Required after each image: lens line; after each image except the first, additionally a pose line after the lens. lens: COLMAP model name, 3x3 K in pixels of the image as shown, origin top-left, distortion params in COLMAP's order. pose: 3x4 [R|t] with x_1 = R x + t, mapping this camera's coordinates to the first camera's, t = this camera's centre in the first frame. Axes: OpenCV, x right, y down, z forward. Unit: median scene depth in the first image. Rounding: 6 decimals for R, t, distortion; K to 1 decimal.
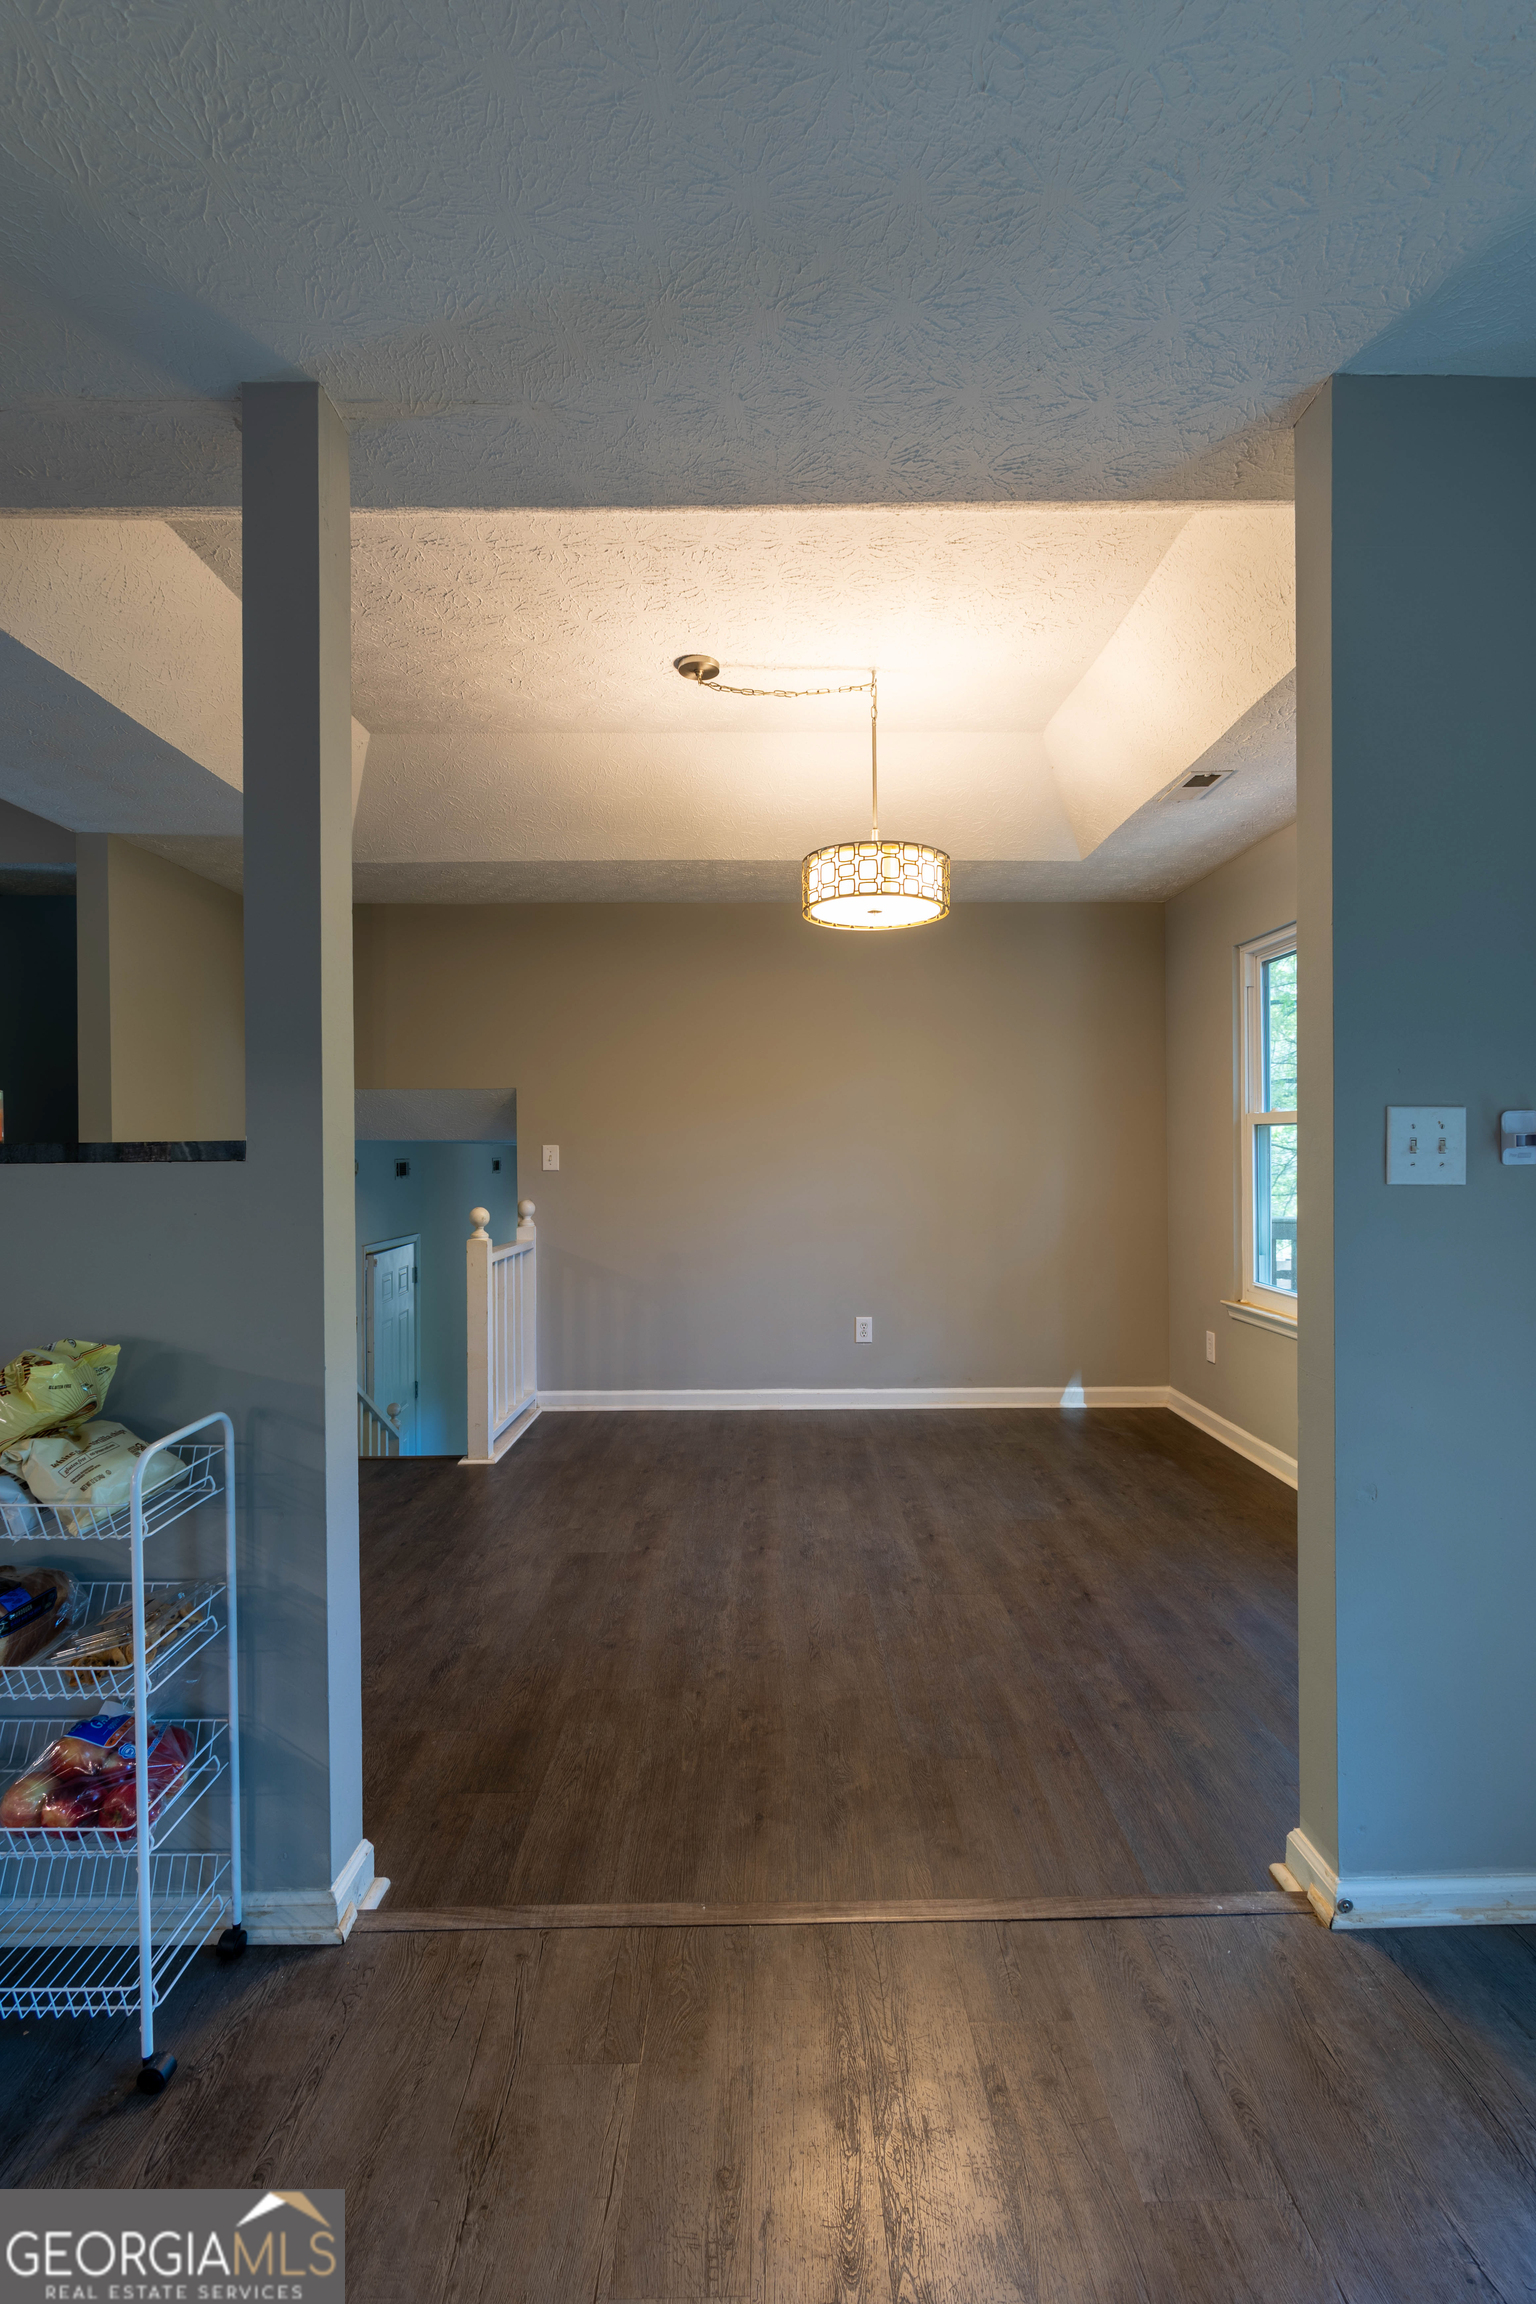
lens RADIAL K [[1099.2, 0, 717.1], [0, 1099.2, 1157.8], [0, 0, 1]] dist [-0.006867, 0.003360]
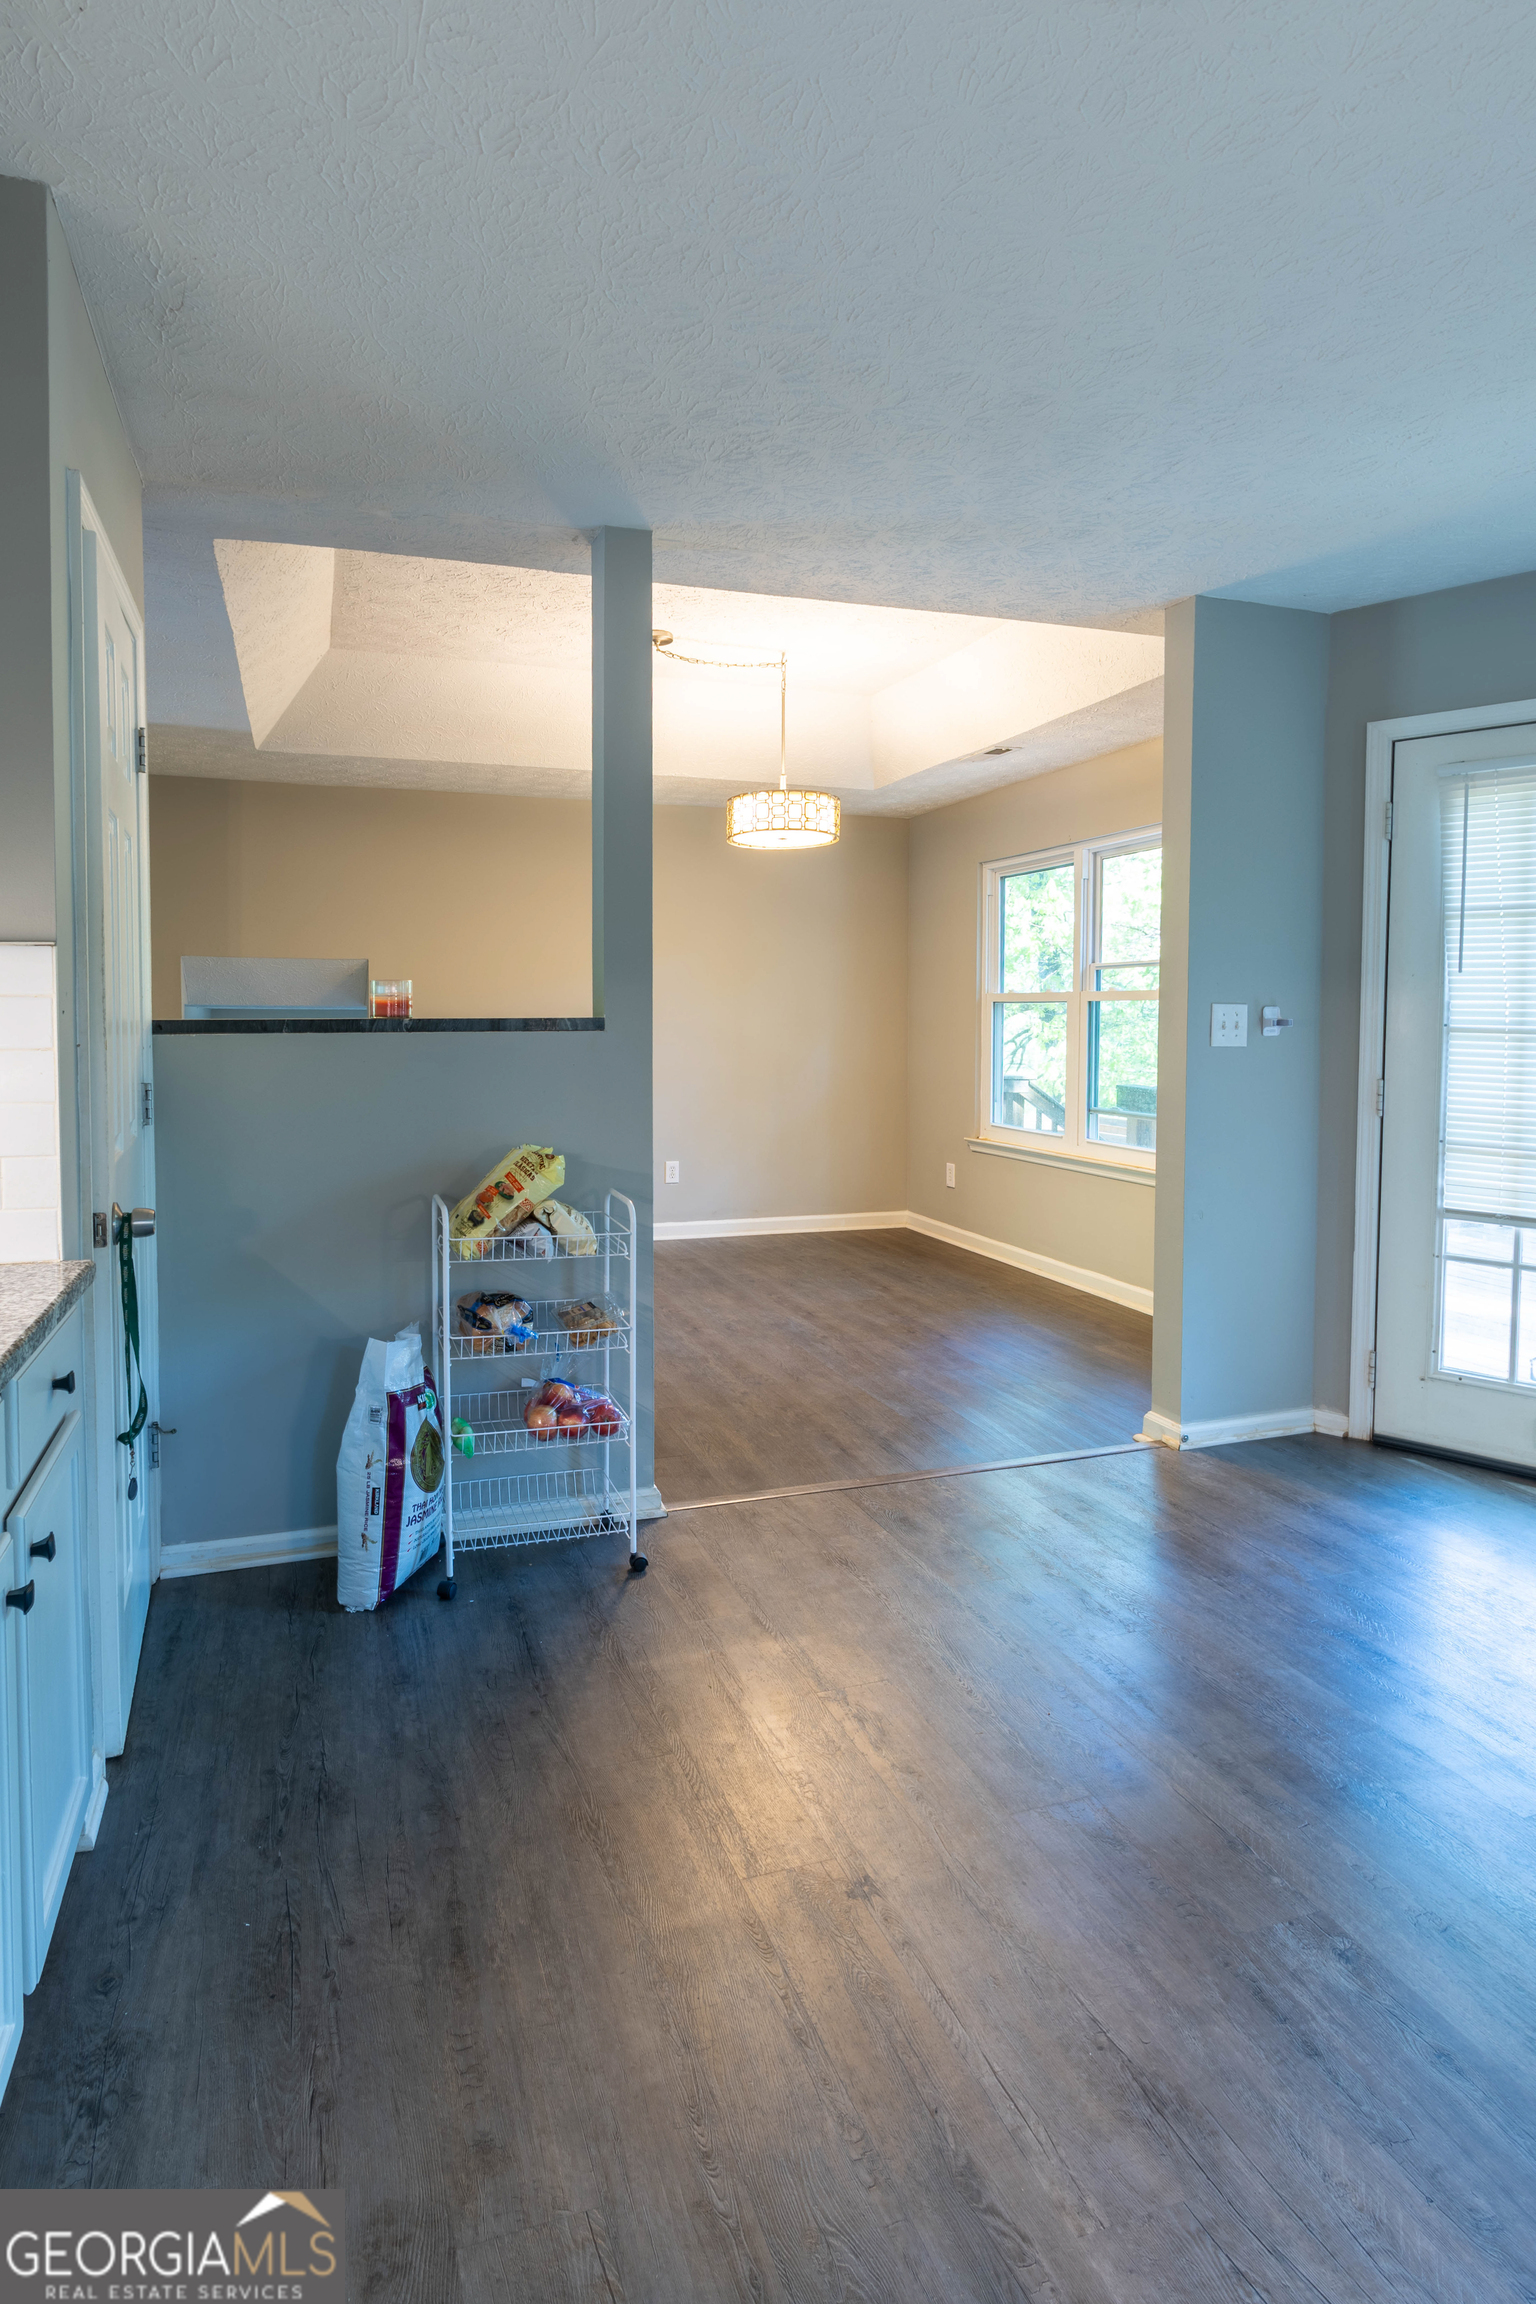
lens RADIAL K [[1099.2, 0, 688.2], [0, 1099.2, 1060.2], [0, 0, 1]] dist [-0.006867, 0.003360]
pose [[0.957231, -0.002835, 0.289311, -0.749179], [-0.006581, 0.999480, 0.031570, -0.004672], [-0.289250, -0.032124, 0.956714, -0.494777]]
